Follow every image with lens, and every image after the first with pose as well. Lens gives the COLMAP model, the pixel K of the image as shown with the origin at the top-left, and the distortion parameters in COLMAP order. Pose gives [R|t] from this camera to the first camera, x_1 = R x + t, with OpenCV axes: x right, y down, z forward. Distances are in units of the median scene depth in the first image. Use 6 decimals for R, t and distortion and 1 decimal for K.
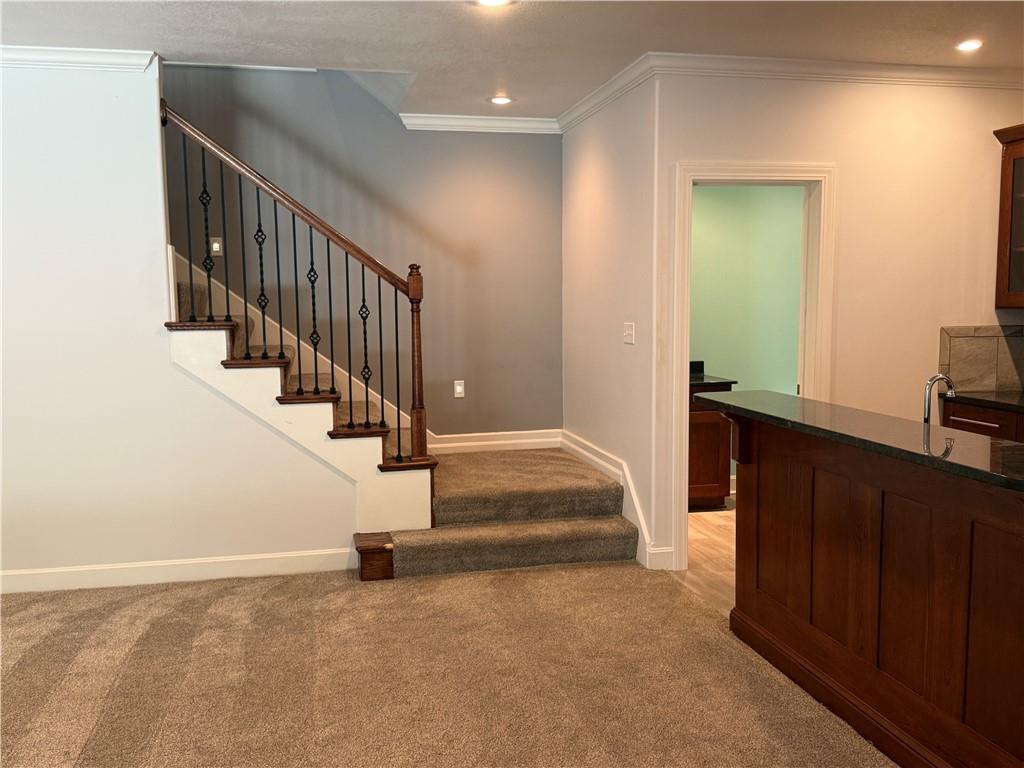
lens RADIAL K [[952.7, 0, 514.5], [0, 952.7, 382.1], [0, 0, 1]] dist [0.096699, 0.000000]
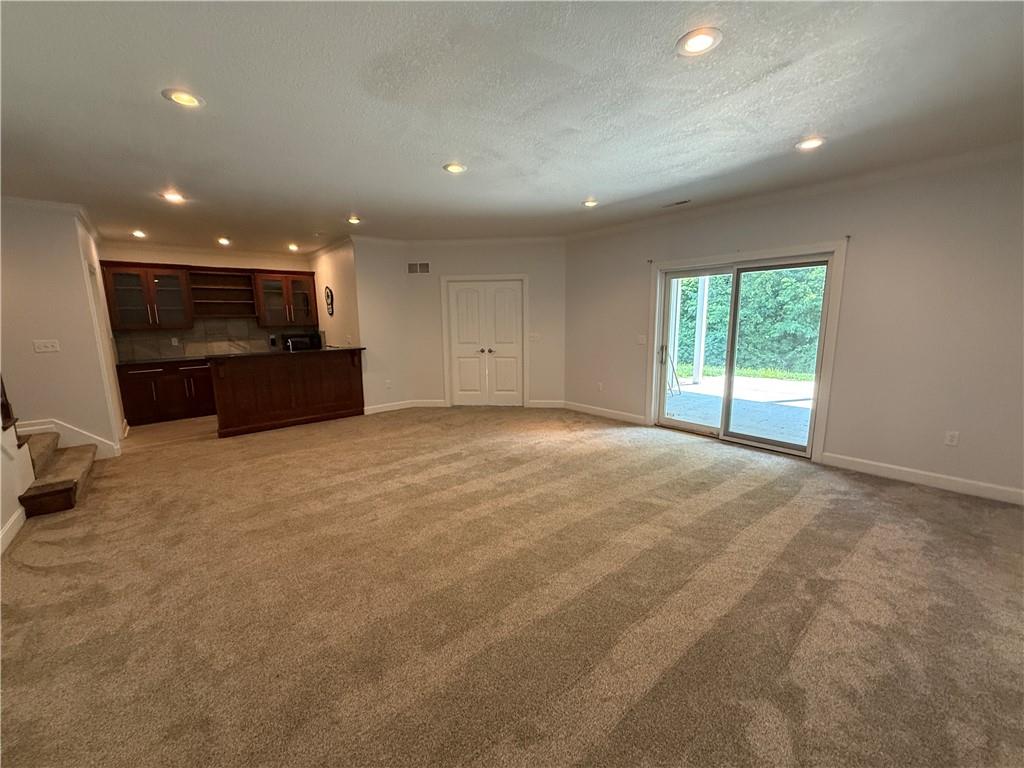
lens RADIAL K [[408.6, 0, 512.7], [0, 408.6, 384.7], [0, 0, 1]] dist [0.000959, -0.000228]
pose [[-0.451266, -0.142322, 0.880967, -1.557610], [0.104978, 0.971880, 0.210782, -0.086297], [-0.886193, 0.187601, -0.423636, 0.890438]]
